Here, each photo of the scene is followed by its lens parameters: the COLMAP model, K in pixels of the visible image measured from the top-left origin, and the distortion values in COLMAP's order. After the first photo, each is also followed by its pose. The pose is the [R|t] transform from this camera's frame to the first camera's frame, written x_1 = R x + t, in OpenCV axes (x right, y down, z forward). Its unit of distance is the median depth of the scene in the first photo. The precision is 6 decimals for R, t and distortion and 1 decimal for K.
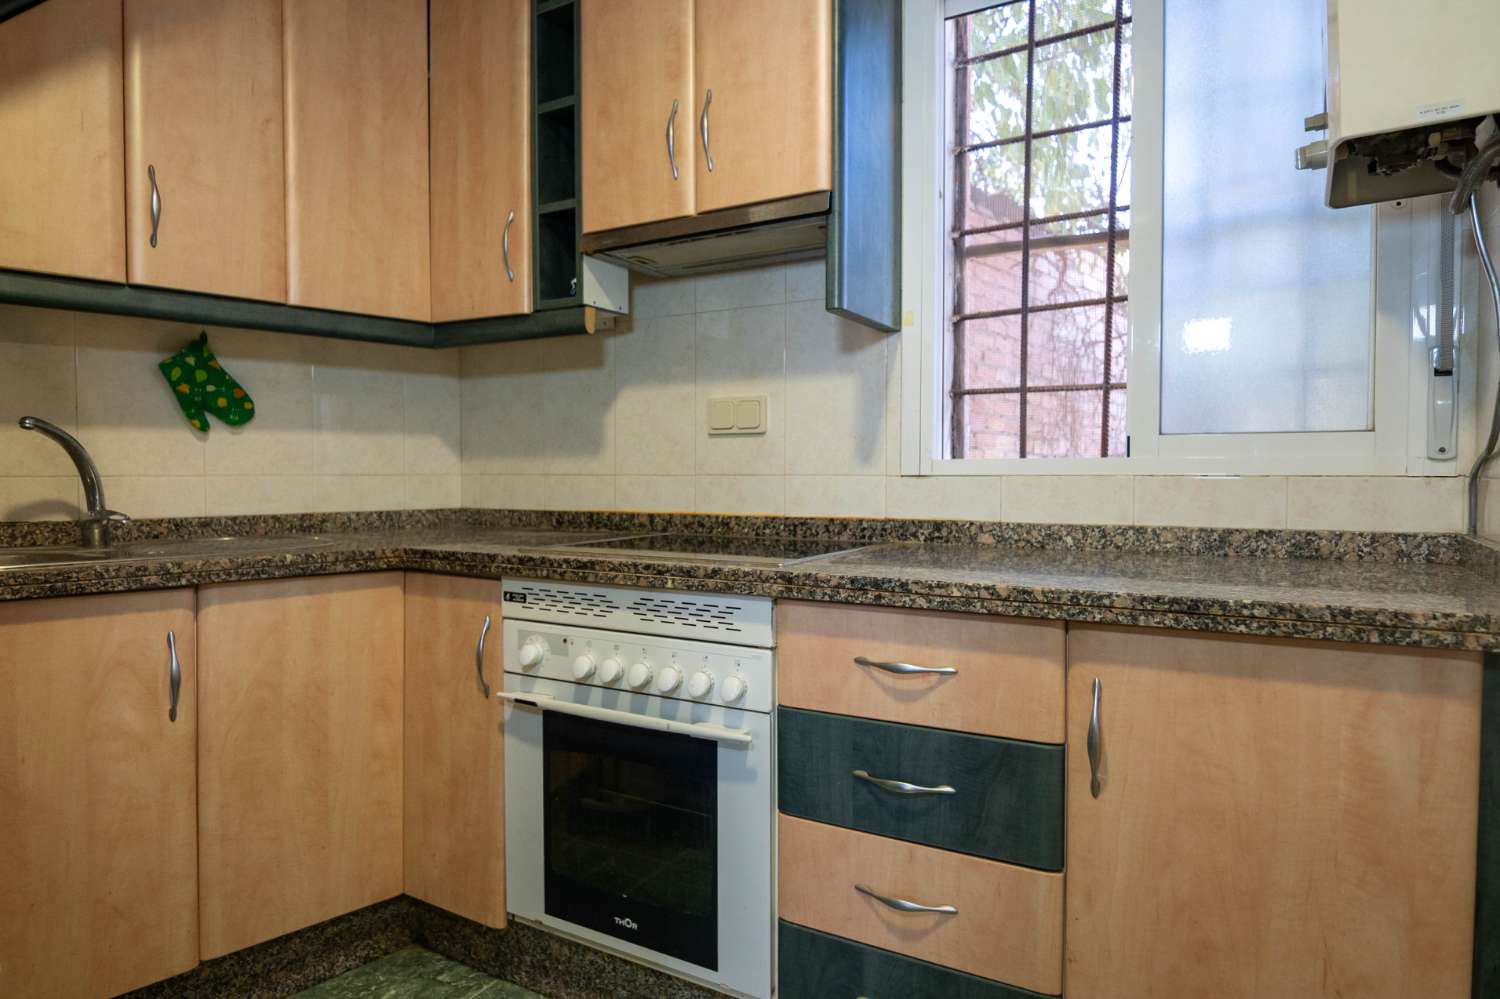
lens RADIAL K [[876.5, 0, 750.0], [0, 876.5, 499.5], [0, 0, 1]] dist [-0.001706, -0.016481]
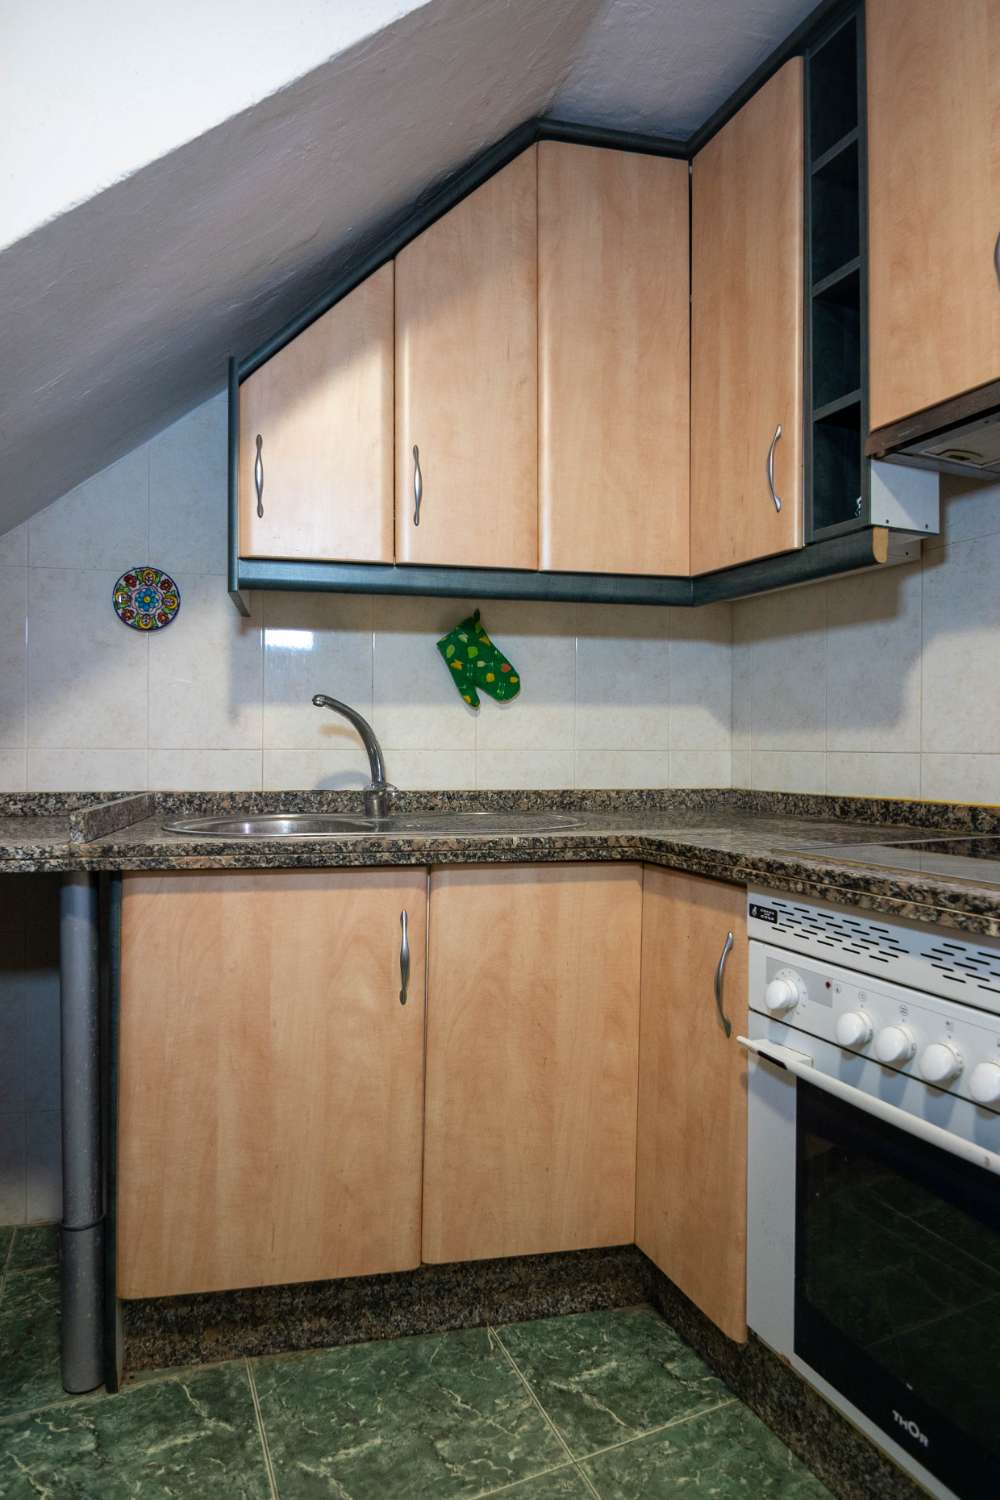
lens RADIAL K [[855.7, 0, 499.2], [0, 855.7, 744.6], [0, 0, 1]] dist [-0.000334, -0.016723]
pose [[0.805913, 0.003177, -0.592026, -0.014117], [-0.023626, 0.999362, -0.026799, -0.008849], [0.591563, 0.035585, 0.805473, 0.255368]]
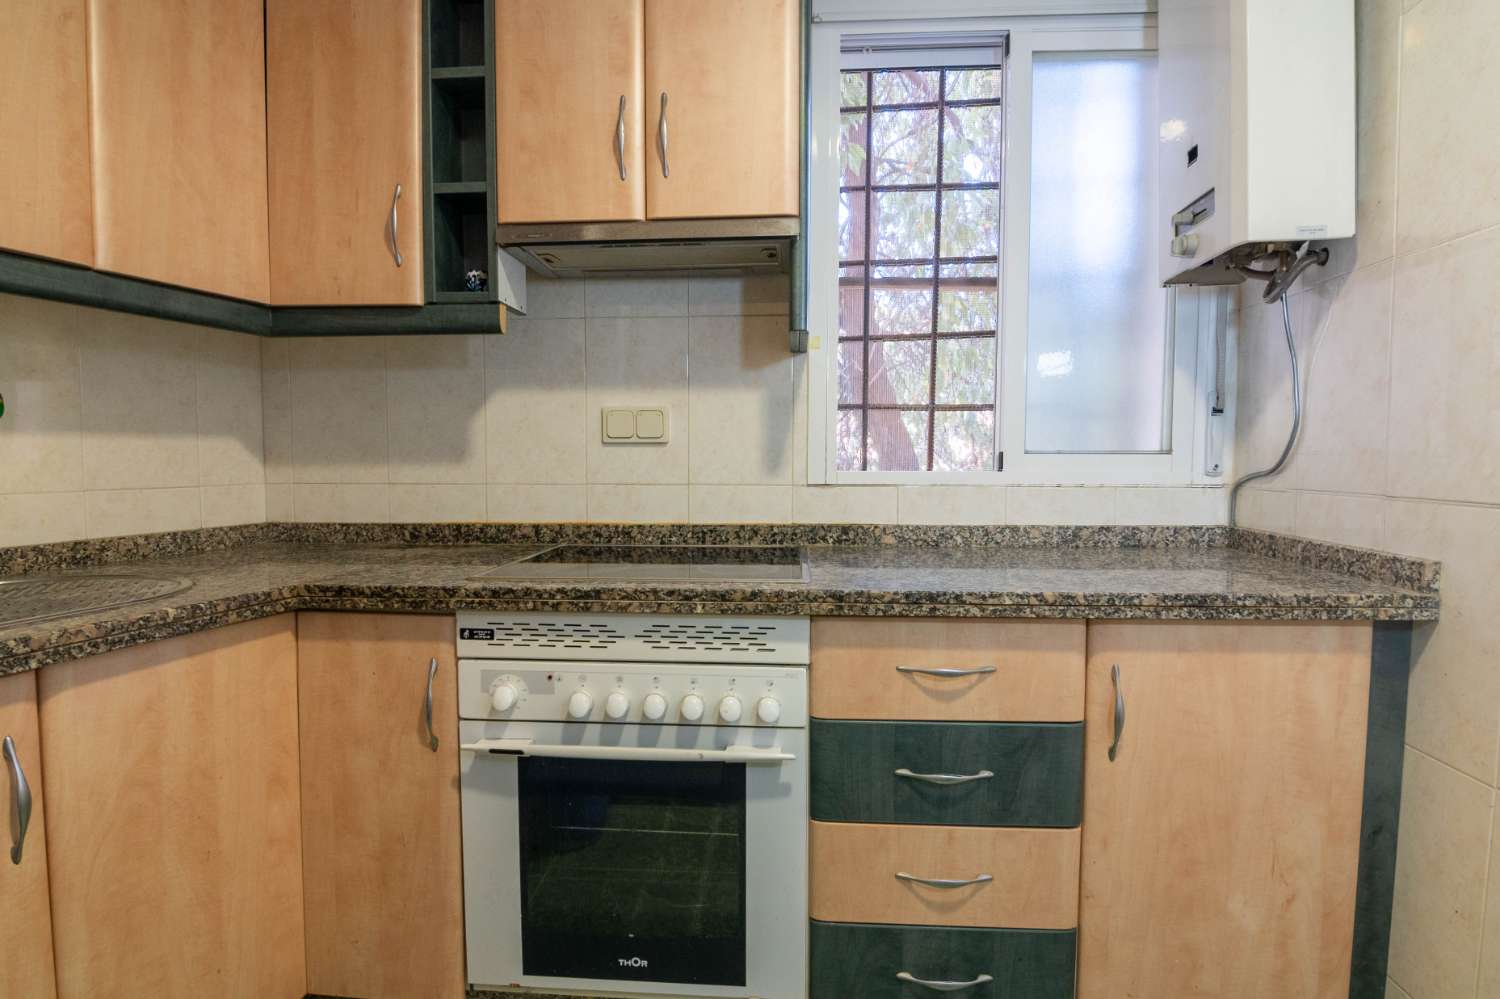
lens RADIAL K [[758.6, 0, 748.6], [0, 758.6, 504.8], [0, 0, 1]] dist [-0.014045, -0.008227]
pose [[0.898666, -0.027431, 0.437775, -0.341121], [0.014342, 0.999347, 0.033179, -0.037893], [-0.438399, -0.023538, 0.898472, 0.196583]]
